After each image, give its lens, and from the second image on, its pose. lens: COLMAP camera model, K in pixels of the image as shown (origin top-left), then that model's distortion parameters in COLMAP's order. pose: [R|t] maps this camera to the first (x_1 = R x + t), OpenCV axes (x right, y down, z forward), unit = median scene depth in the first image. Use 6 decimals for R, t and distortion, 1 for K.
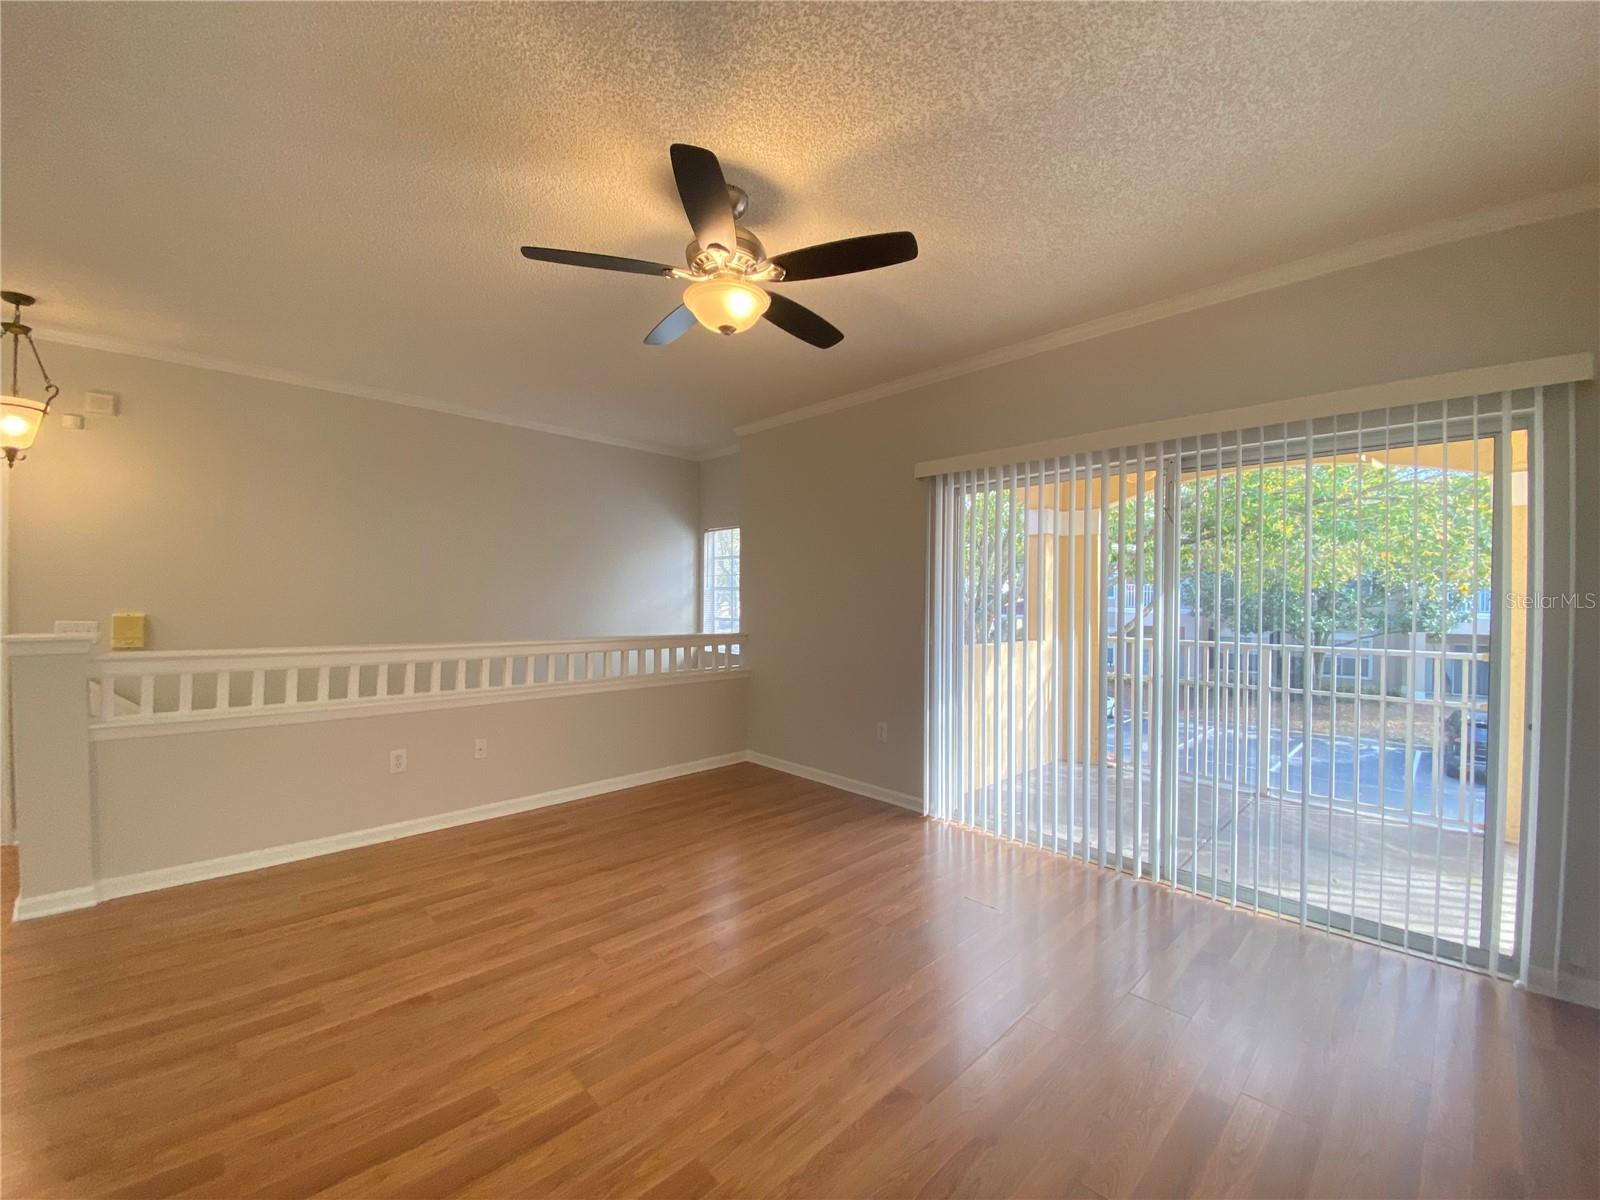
lens RADIAL K [[663.0, 0, 800.0], [0, 663.0, 600.0], [0, 0, 1]] dist [0.048583, -0.029432]
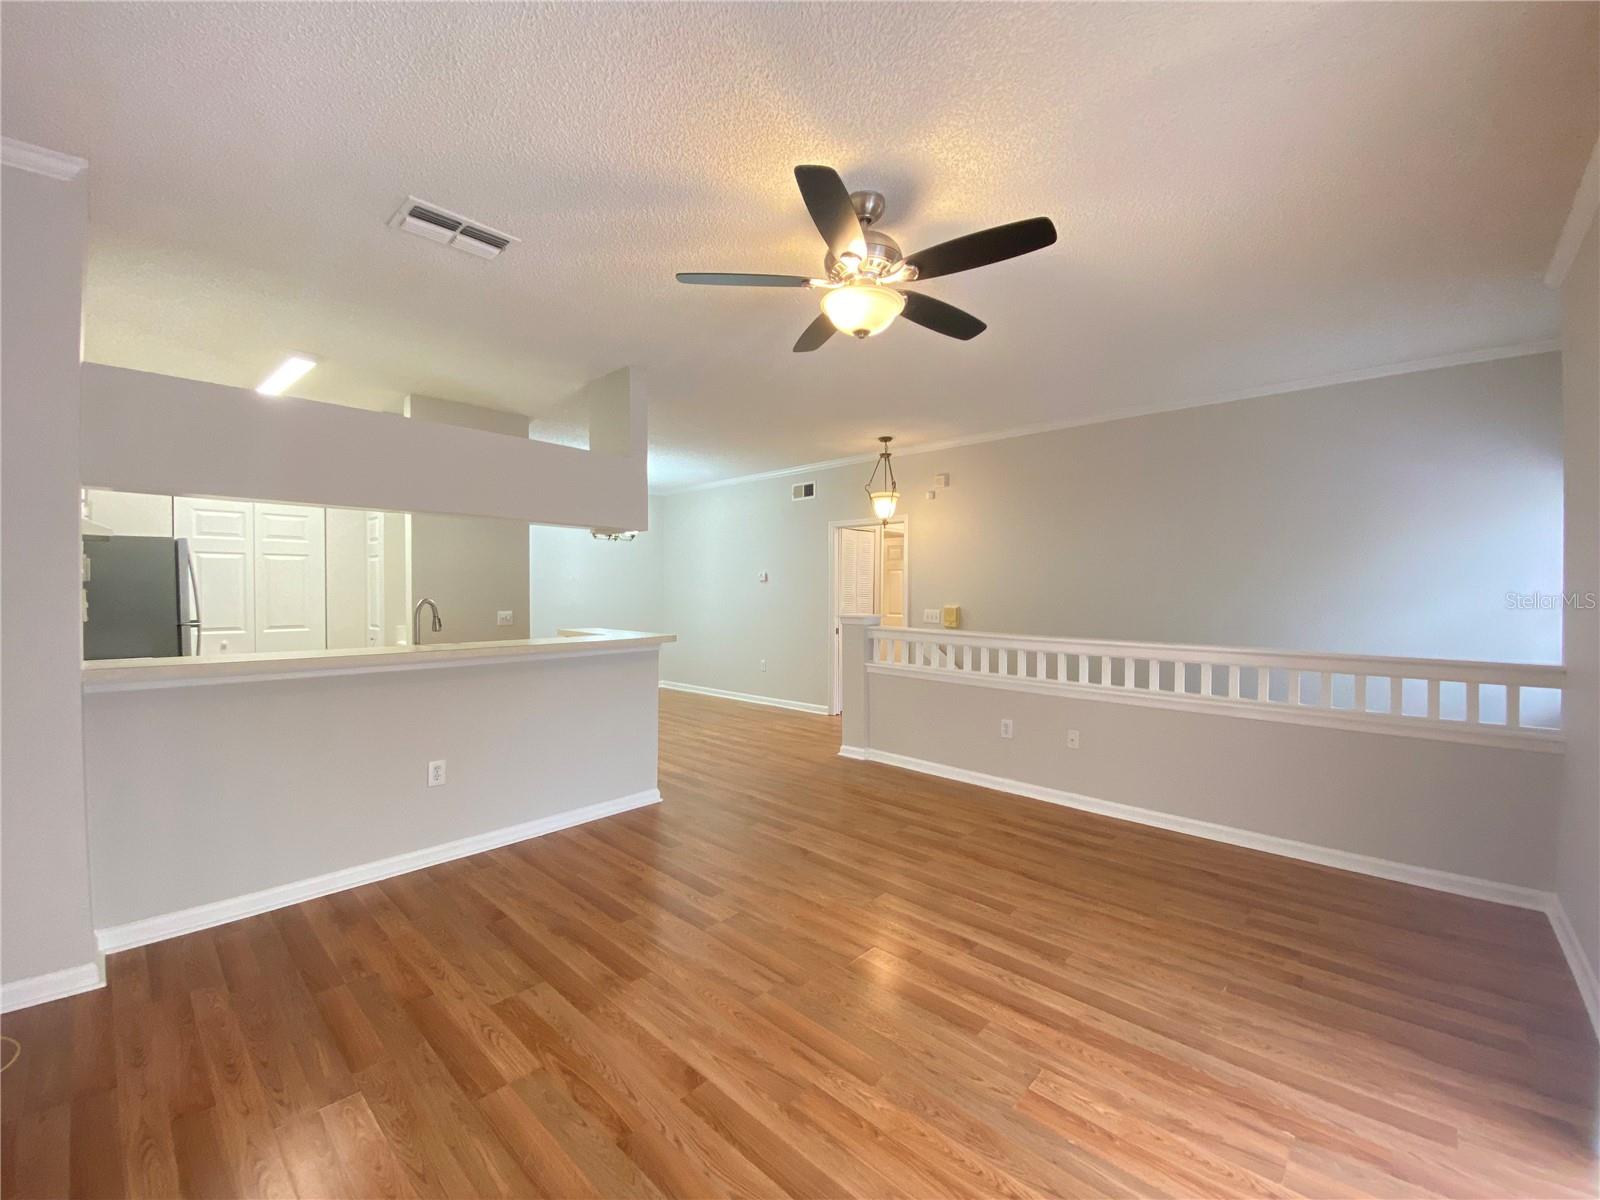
lens RADIAL K [[663.0, 0, 800.0], [0, 663.0, 600.0], [0, 0, 1]] dist [0.048583, -0.029432]
pose [[0.031015, 0.002745, -0.999515, 0.645387], [-0.008067, 0.999964, 0.002496, 0.004425], [0.999486, 0.007986, 0.031036, 0.620407]]
